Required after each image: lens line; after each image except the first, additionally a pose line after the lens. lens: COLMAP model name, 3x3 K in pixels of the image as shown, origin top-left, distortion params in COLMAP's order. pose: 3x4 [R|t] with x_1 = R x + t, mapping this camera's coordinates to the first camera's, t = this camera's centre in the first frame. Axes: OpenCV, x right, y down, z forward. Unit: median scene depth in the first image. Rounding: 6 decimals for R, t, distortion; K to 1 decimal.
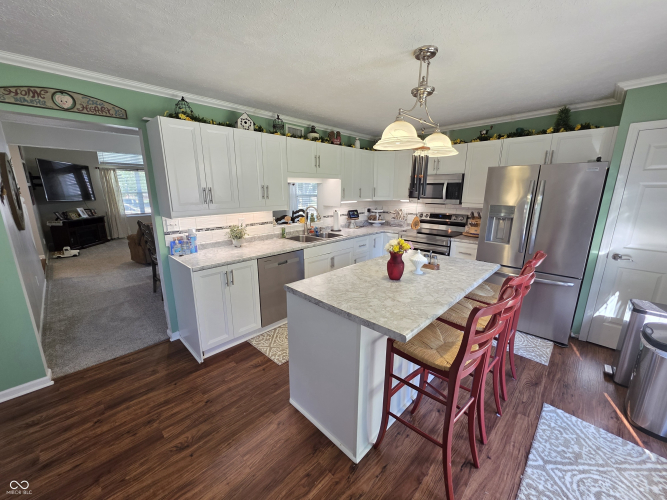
lens RADIAL K [[267.7, 0, 333.5], [0, 267.7, 250.0], [0, 0, 1]] dist [-0.001595, -0.000174]
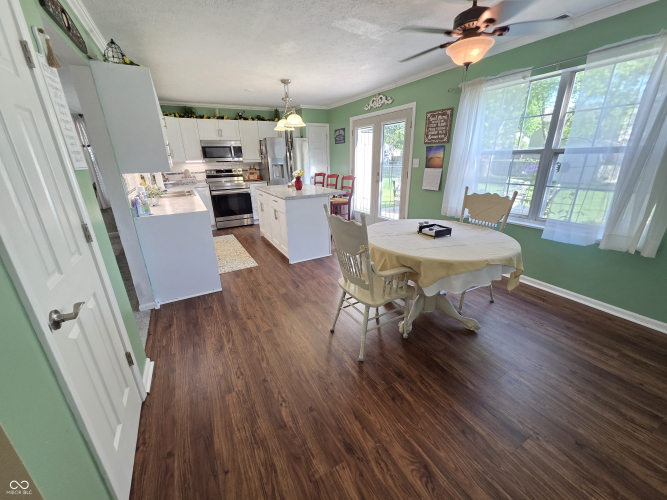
lens RADIAL K [[267.6, 0, 333.5], [0, 267.6, 250.0], [0, 0, 1]] dist [-0.002303, -0.000396]
pose [[0.284757, -0.329658, 0.900133, -1.839765], [0.241596, 0.933377, 0.265404, 0.055704], [-0.927655, 0.141893, 0.345430, 0.069718]]
